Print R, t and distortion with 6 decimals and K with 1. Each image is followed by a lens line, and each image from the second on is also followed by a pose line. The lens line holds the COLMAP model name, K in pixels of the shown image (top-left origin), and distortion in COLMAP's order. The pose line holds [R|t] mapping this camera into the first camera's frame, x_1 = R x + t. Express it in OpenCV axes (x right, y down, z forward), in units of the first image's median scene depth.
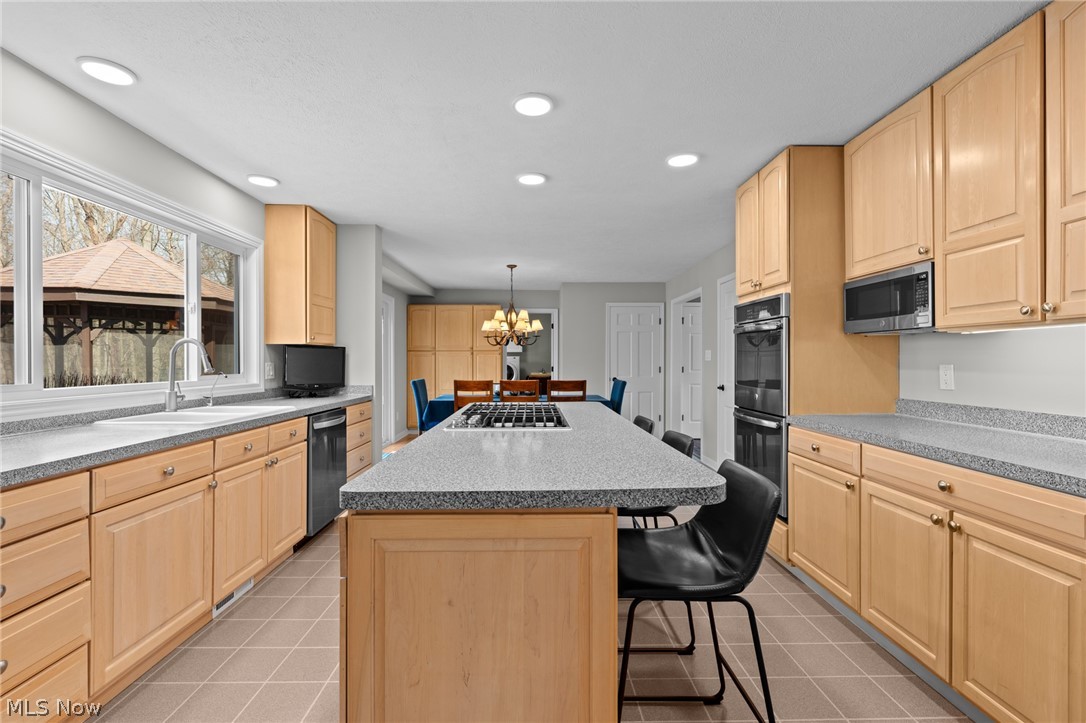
lens RADIAL K [[486.5, 0, 545.8], [0, 486.5, 363.2], [0, 0, 1]] dist [0.001672, 0.000744]
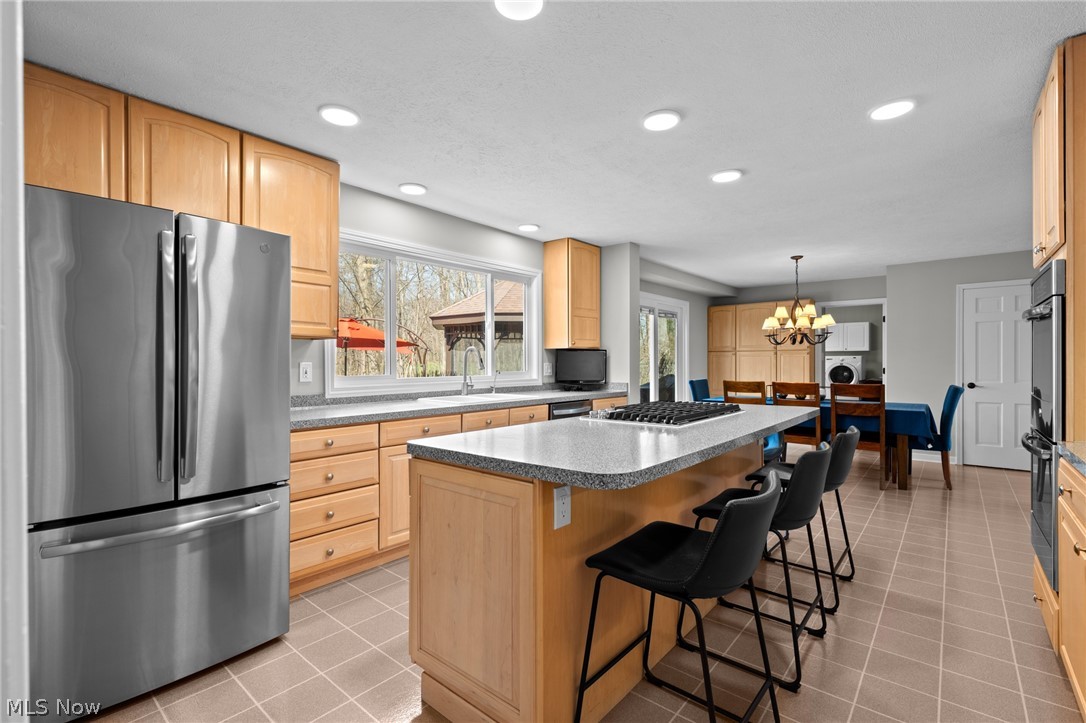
lens RADIAL K [[486.5, 0, 553.9], [0, 486.5, 360.1], [0, 0, 1]] dist [0.001672, 0.000744]
pose [[0.761198, -0.002571, -0.648515, 0.402872], [-0.002072, 0.999977, -0.006397, -0.000643], [0.648516, 0.006213, 0.761175, 0.030372]]
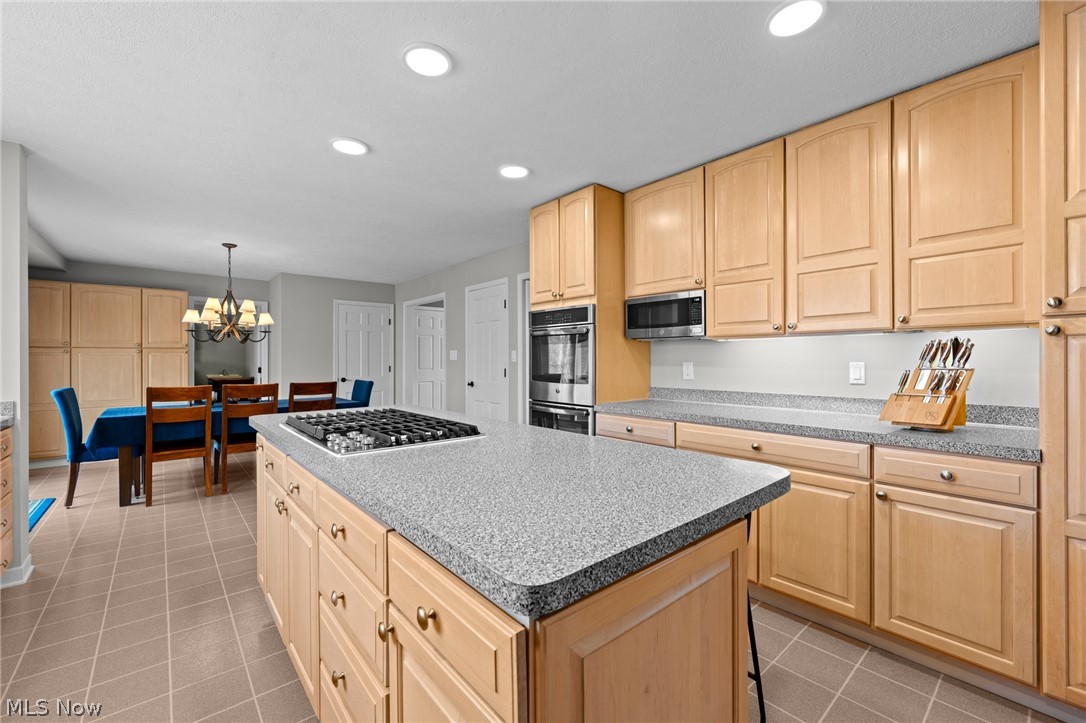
lens RADIAL K [[438.3, 0, 538.1], [0, 438.3, 360.4], [0, 0, 1]] dist [-0.000113, -0.000322]
pose [[0.779926, -0.003182, 0.625864, -0.293235], [0.006127, 0.999978, -0.002552, -0.001738], [-0.625842, 0.005825, 0.779928, 0.233533]]
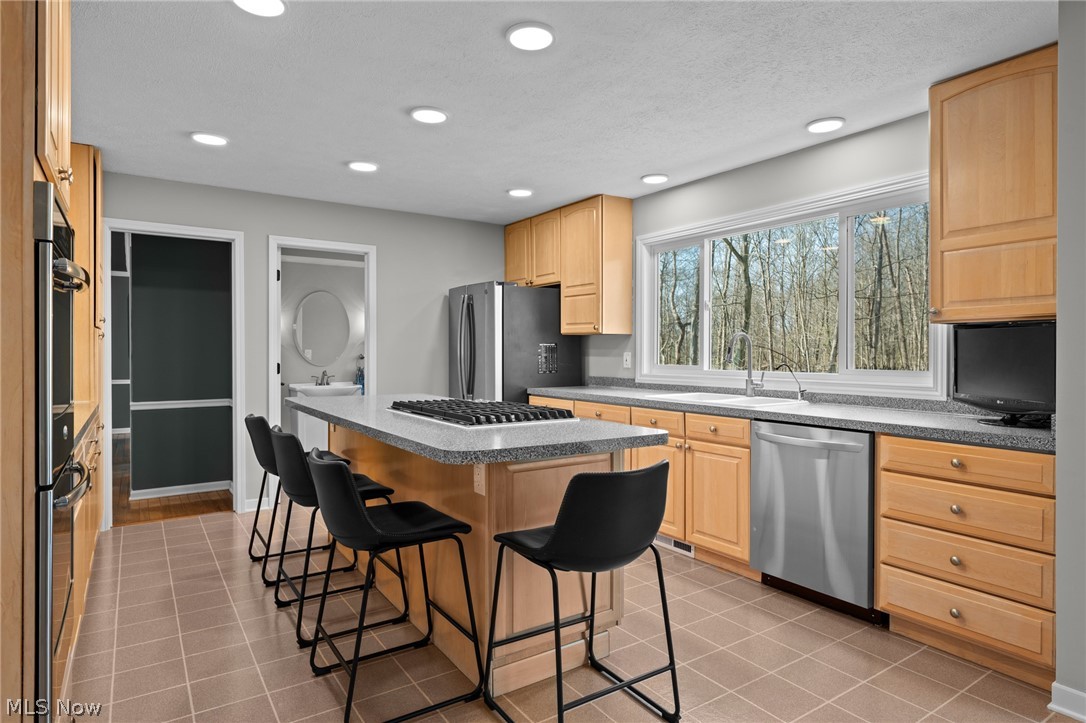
lens RADIAL K [[624.0, 0, 540.8], [0, 624.0, 352.1], [0, 0, 1]] dist [0.002249, 0.003202]
pose [[-0.845017, -0.001580, -0.534737, 0.419674], [-0.005255, 0.999972, 0.005349, -0.010362], [0.534714, 0.007330, -0.845002, 1.900696]]
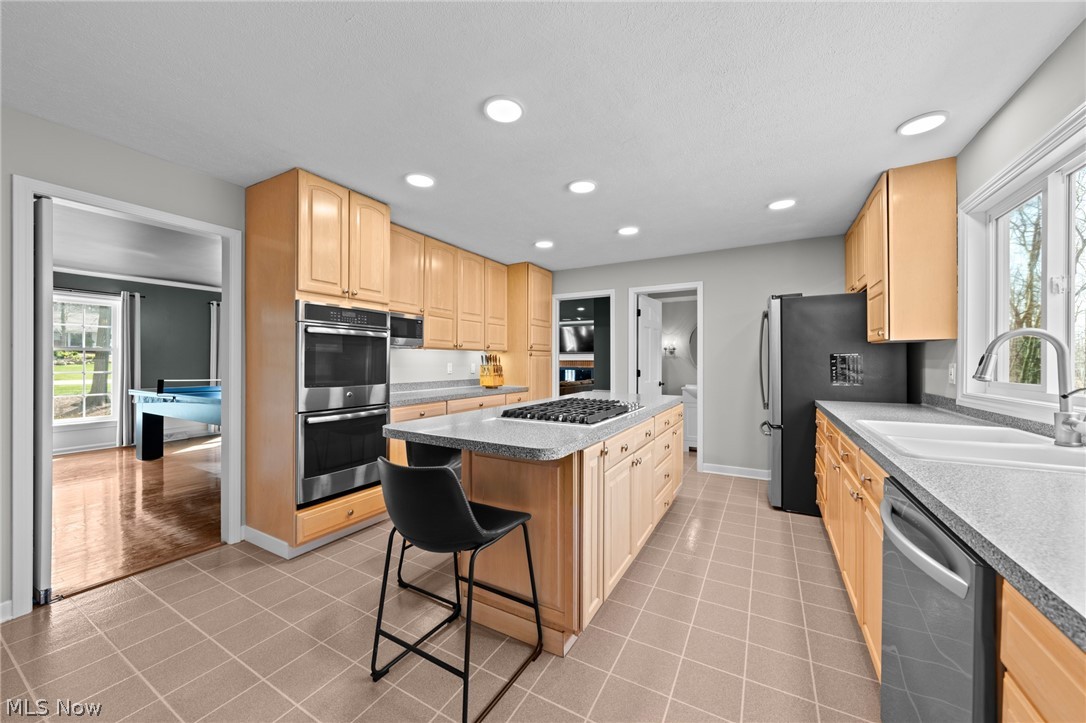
lens RADIAL K [[397.4, 0, 538.3], [0, 397.4, 361.0], [0, 0, 1]] dist [0.000625, -0.000322]
pose [[-0.850431, -0.000394, 0.526087, -0.444666], [0.001335, 0.999995, 0.002906, -0.010145], [-0.526085, 0.003173, -0.850426, 1.709840]]
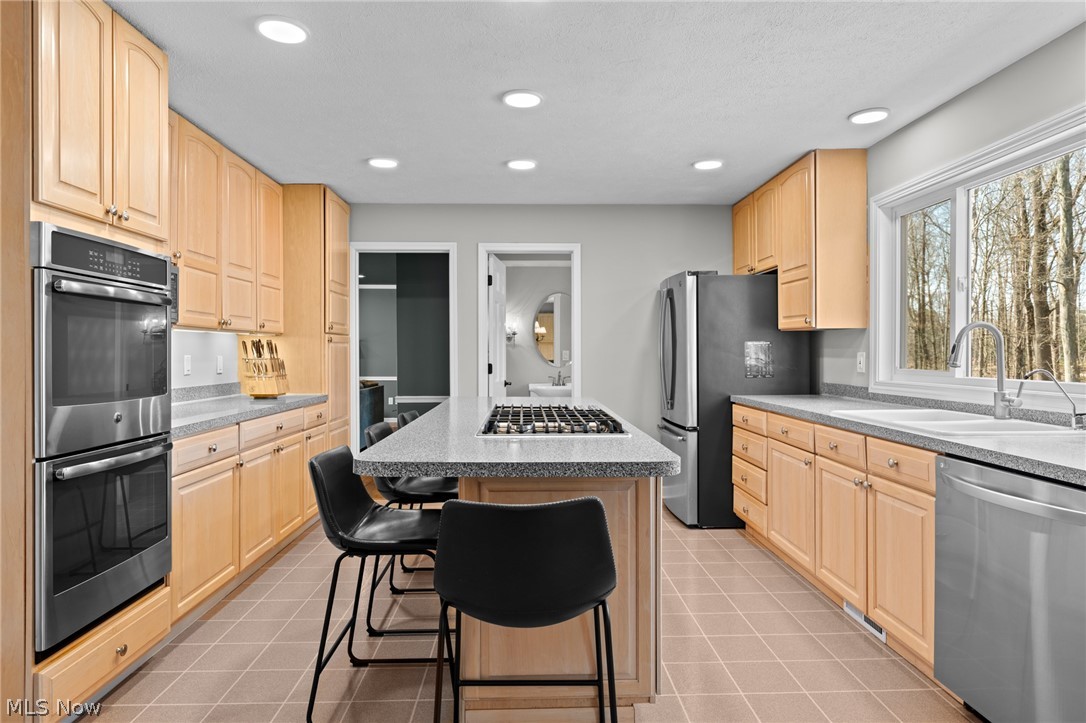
lens RADIAL K [[638.8, 0, 534.7], [0, 638.8, 355.9], [0, 0, 1]] dist [0.003988, 0.000950]
pose [[-0.999967, 0.001145, 0.008068, -0.050665], [0.001231, 0.999942, 0.010718, -0.009262], [-0.008056, 0.010728, -0.999910, 1.916498]]
